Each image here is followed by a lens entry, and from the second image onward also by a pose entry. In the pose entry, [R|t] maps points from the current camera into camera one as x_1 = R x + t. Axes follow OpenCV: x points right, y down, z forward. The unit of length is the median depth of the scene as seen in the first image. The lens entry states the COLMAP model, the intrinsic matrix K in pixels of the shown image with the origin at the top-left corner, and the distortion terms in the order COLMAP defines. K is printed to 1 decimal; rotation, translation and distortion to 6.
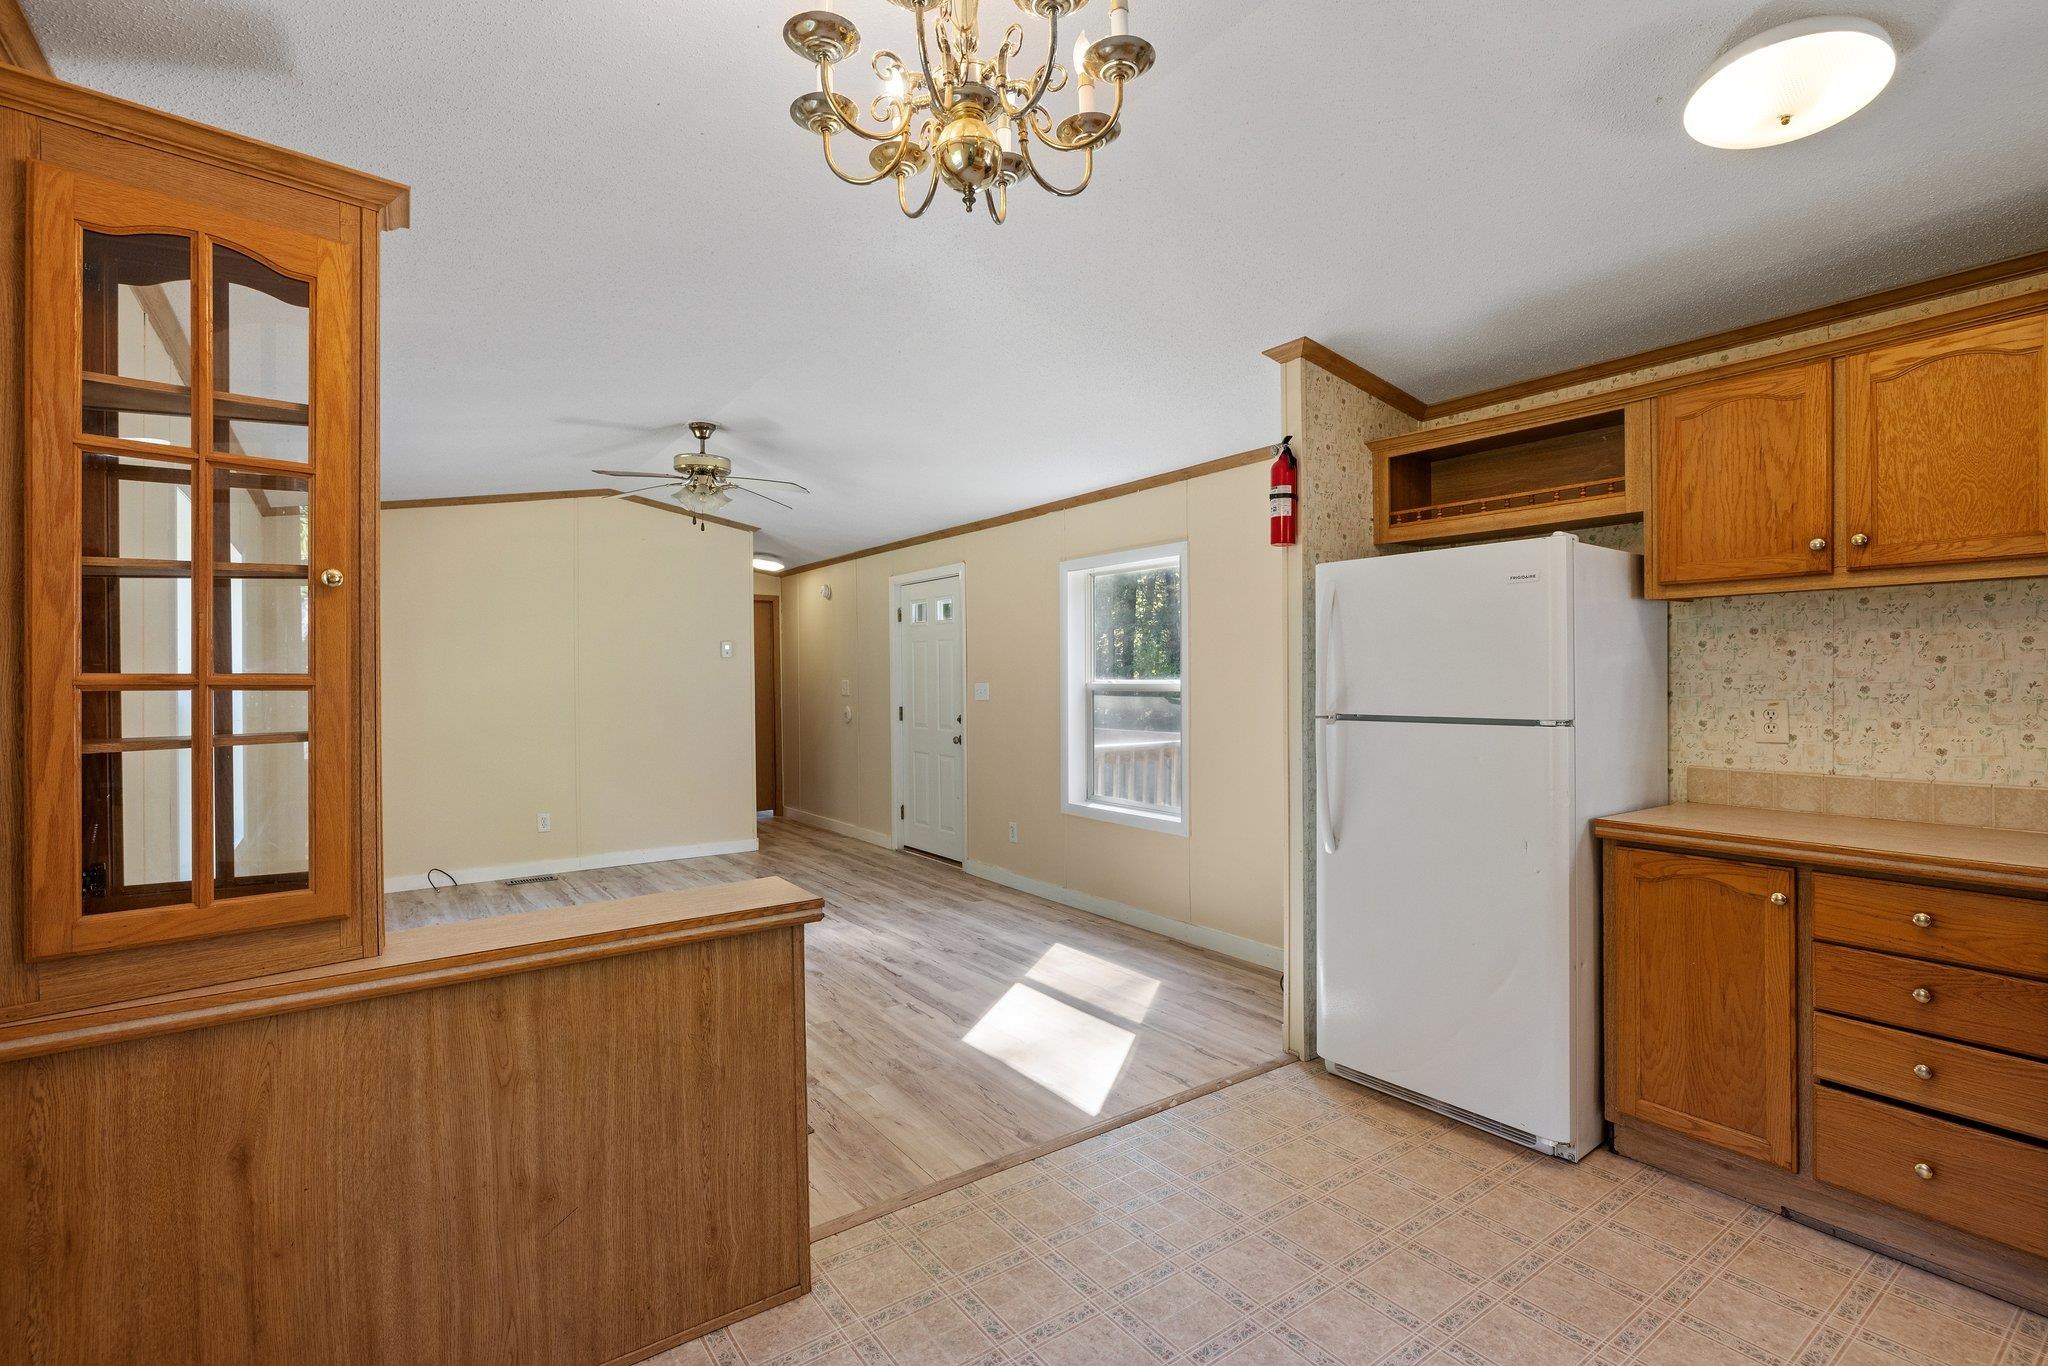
lens RADIAL K [[928.8, 0, 1011.1], [0, 928.8, 680.0], [0, 0, 1]] dist [-0.002481, 0.000013]
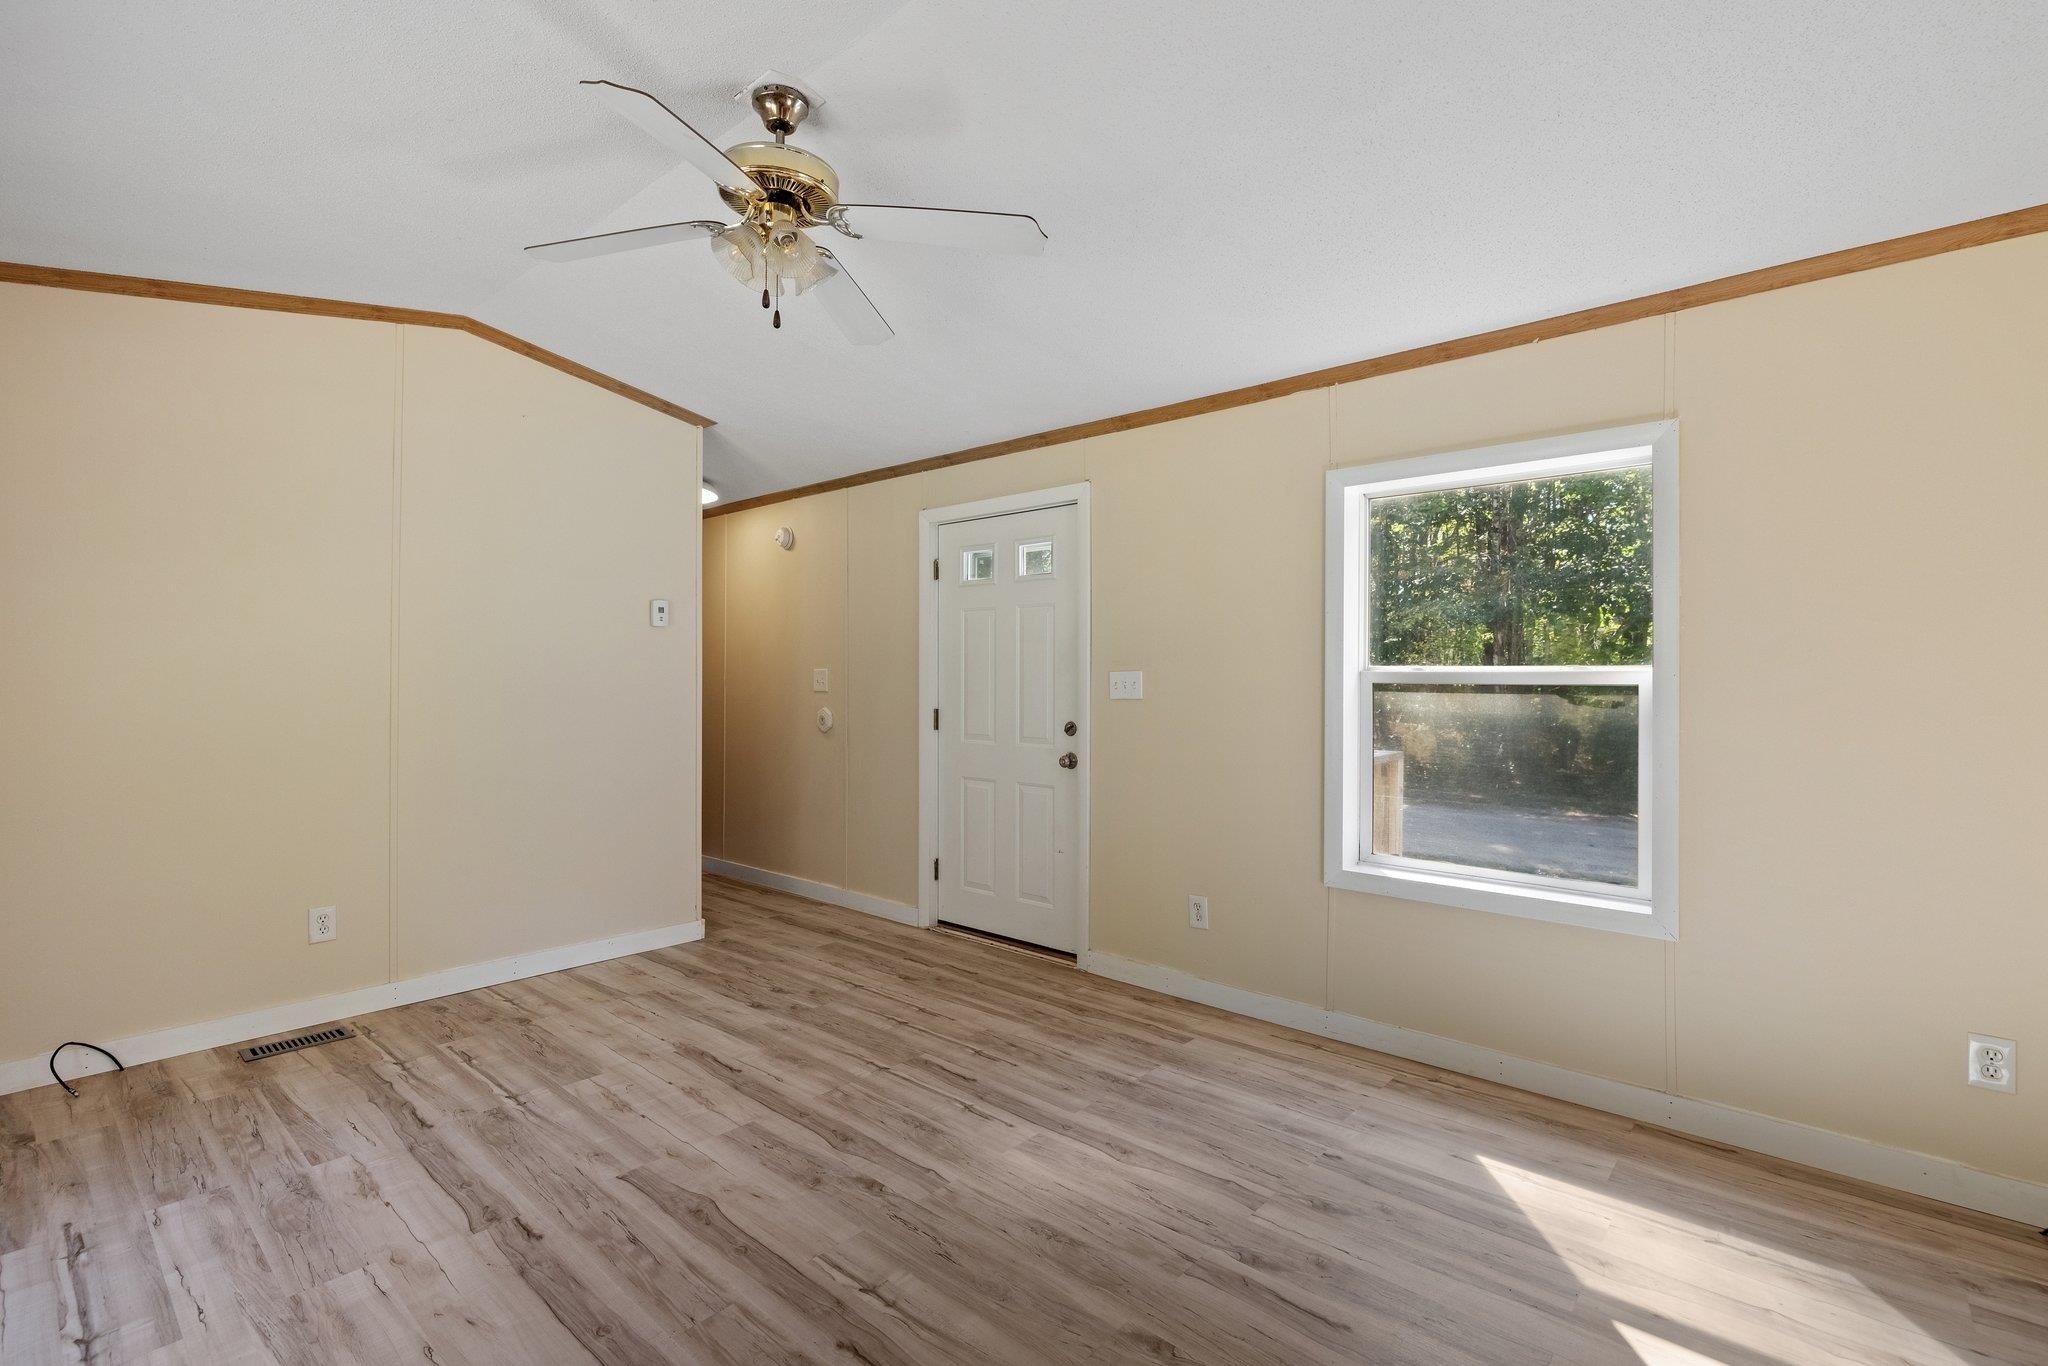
lens RADIAL K [[920.3, 0, 1014.2], [0, 920.3, 675.3], [0, 0, 1]] dist [0.000828, 0.000147]
pose [[0.973446, 0.013345, 0.228528, -0.592976], [-0.011082, 0.999876, -0.011182, 0.032202], [-0.228649, 0.008352, 0.973473, 0.976380]]
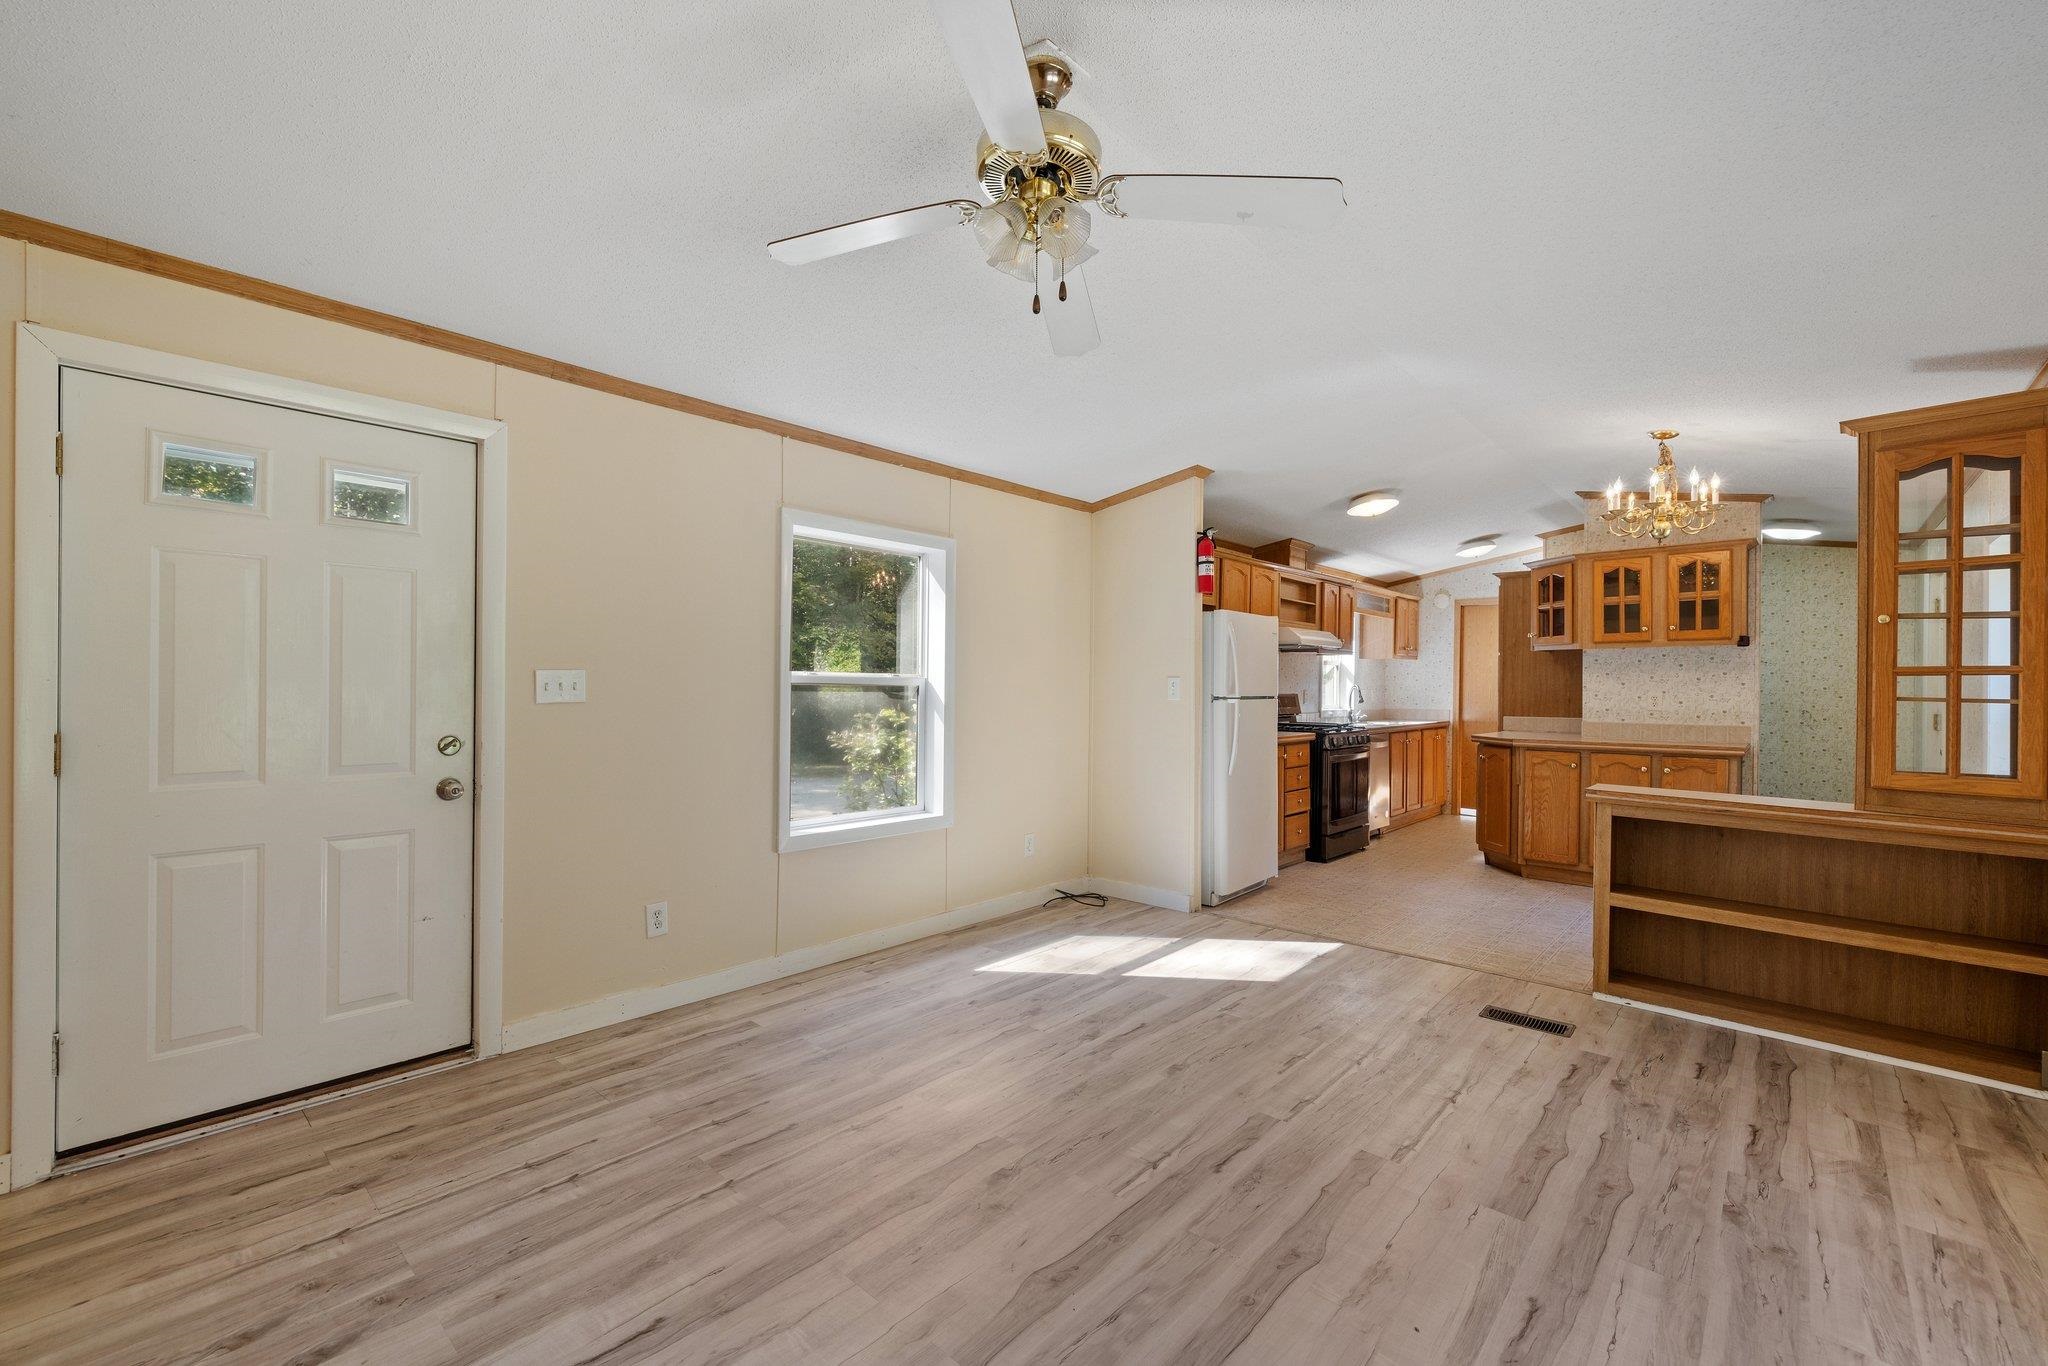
lens RADIAL K [[858.8, 0, 1011.5], [0, 858.8, 683.9], [0, 0, 1]] dist [-0.001030, 0.000033]
pose [[-0.213651, 0.006656, 0.976887, -1.348264], [-0.005190, 0.999955, -0.007948, 0.032773], [-0.976896, -0.006768, -0.213607, 2.038839]]
